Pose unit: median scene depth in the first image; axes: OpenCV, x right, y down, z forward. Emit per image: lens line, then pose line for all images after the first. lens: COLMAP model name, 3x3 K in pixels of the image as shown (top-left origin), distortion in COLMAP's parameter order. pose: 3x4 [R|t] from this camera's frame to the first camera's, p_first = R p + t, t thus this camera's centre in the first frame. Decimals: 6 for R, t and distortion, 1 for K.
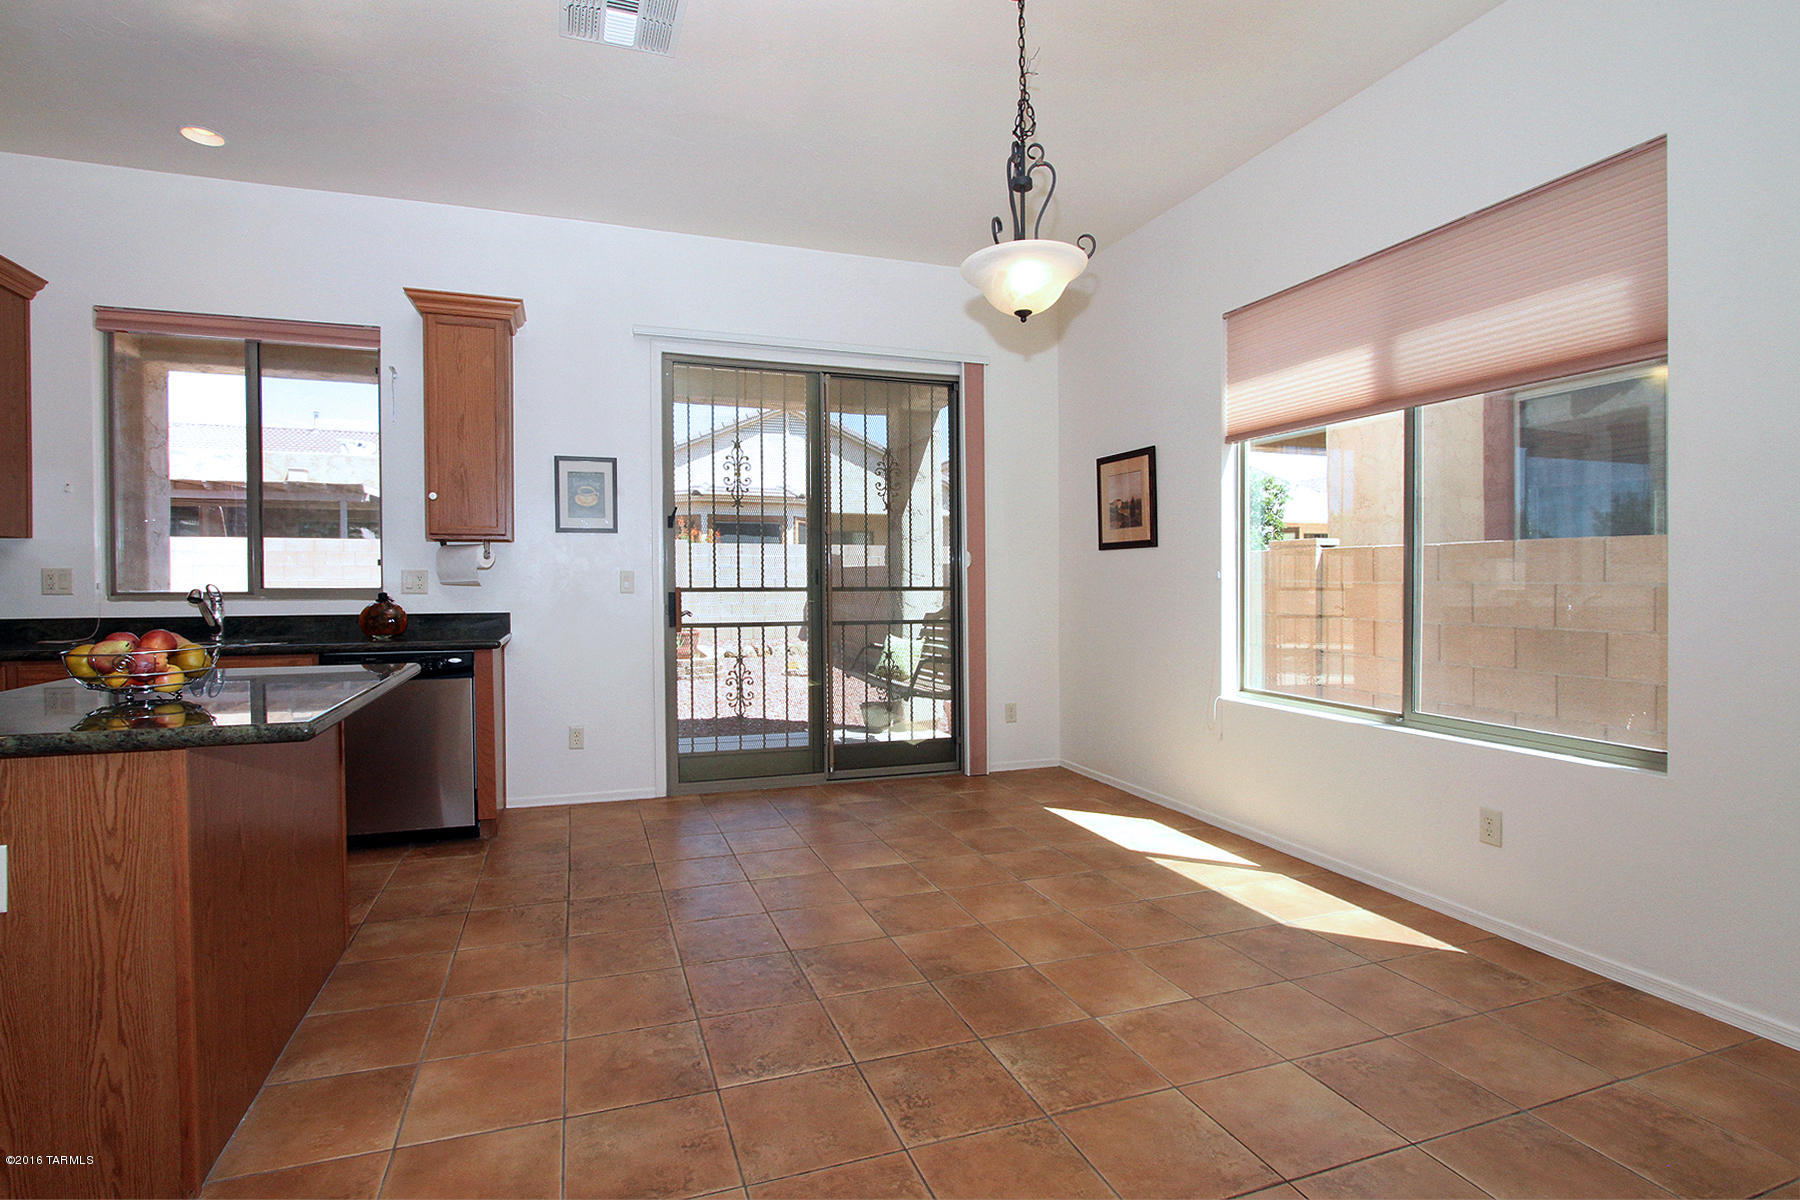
lens RADIAL K [[857.6, 0, 887.2], [0, 857.6, 584.8], [0, 0, 1]] dist [-0.020247, 0.007348]
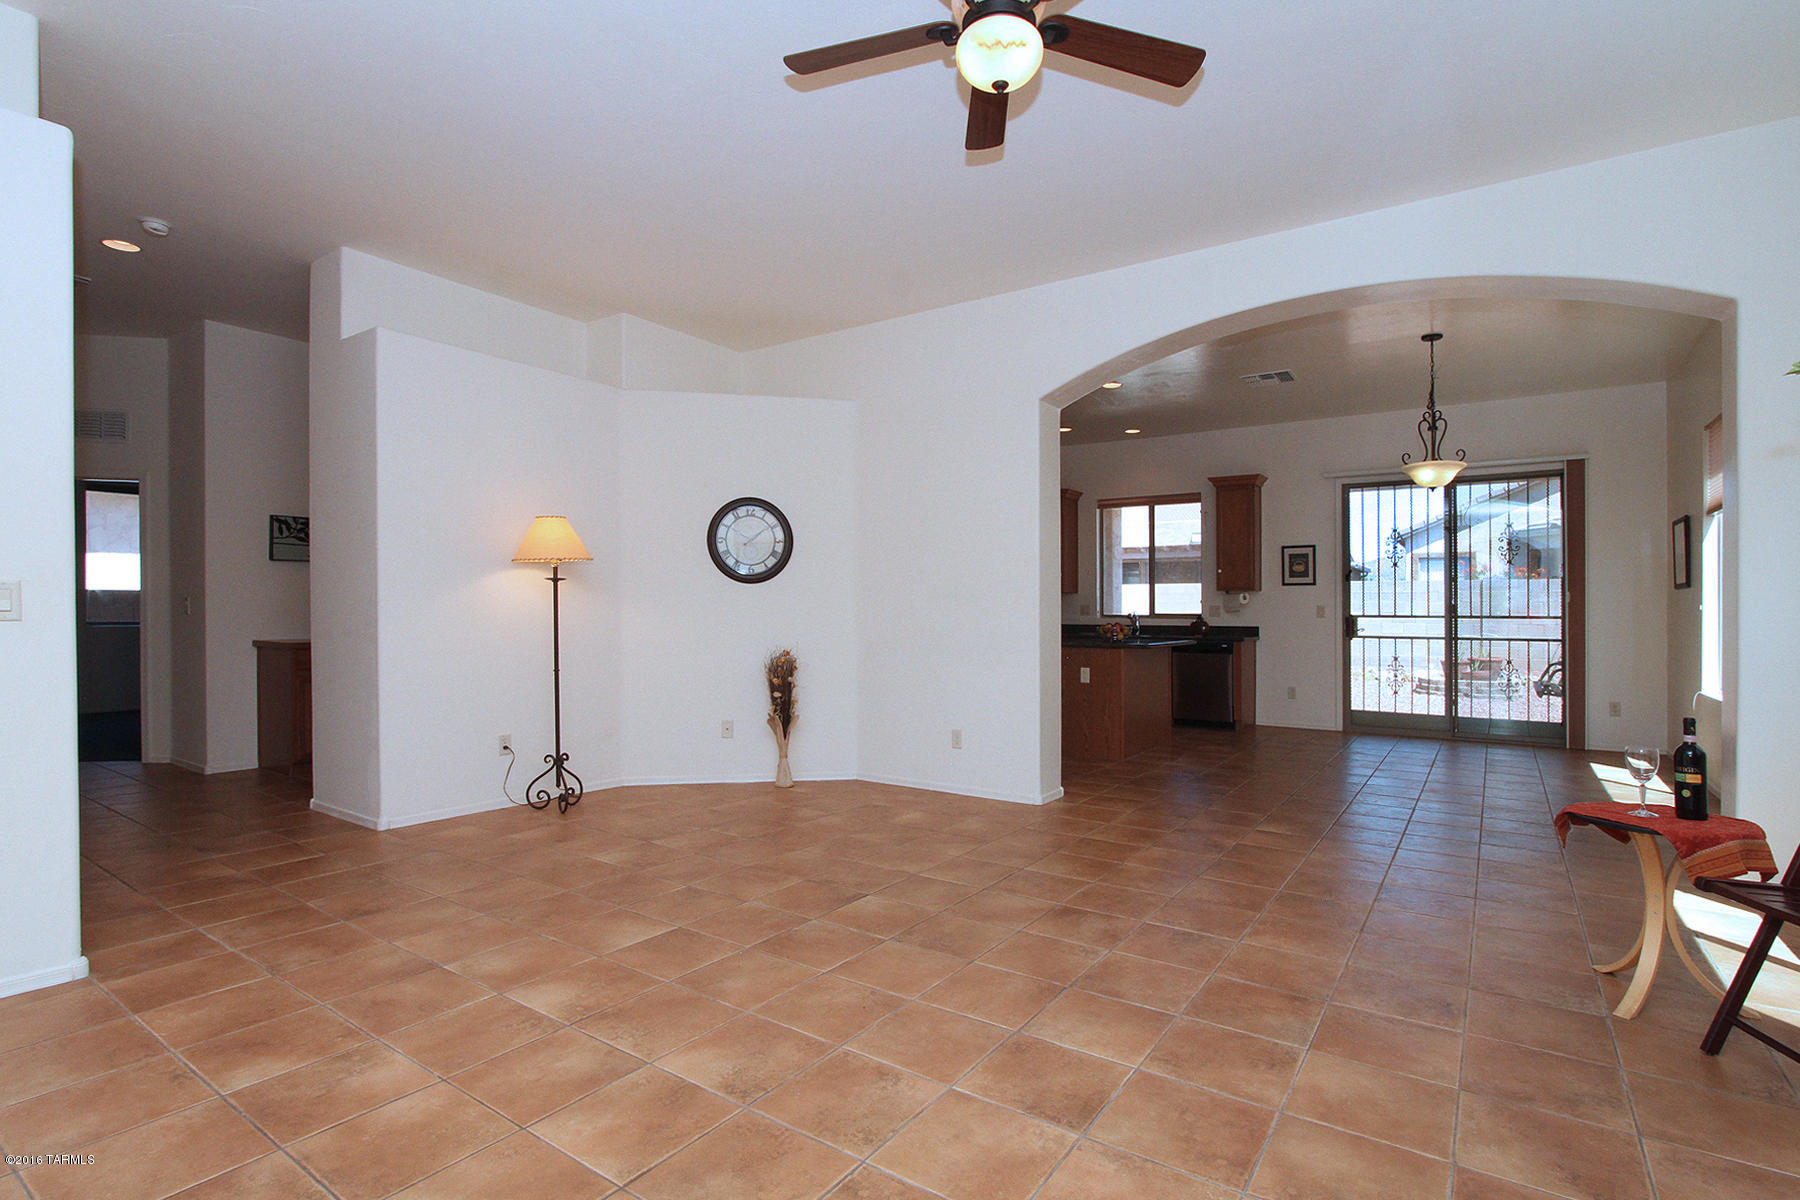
lens RADIAL K [[857.6, 0, 883.9], [0, 857.6, 604.0], [0, 0, 1]] dist [-0.020247, 0.007348]
pose [[0.562257, -0.002885, -0.826957, 0.695749], [-0.012439, 0.999851, -0.011946, 0.014168], [0.826869, 0.017004, 0.562138, -0.818271]]
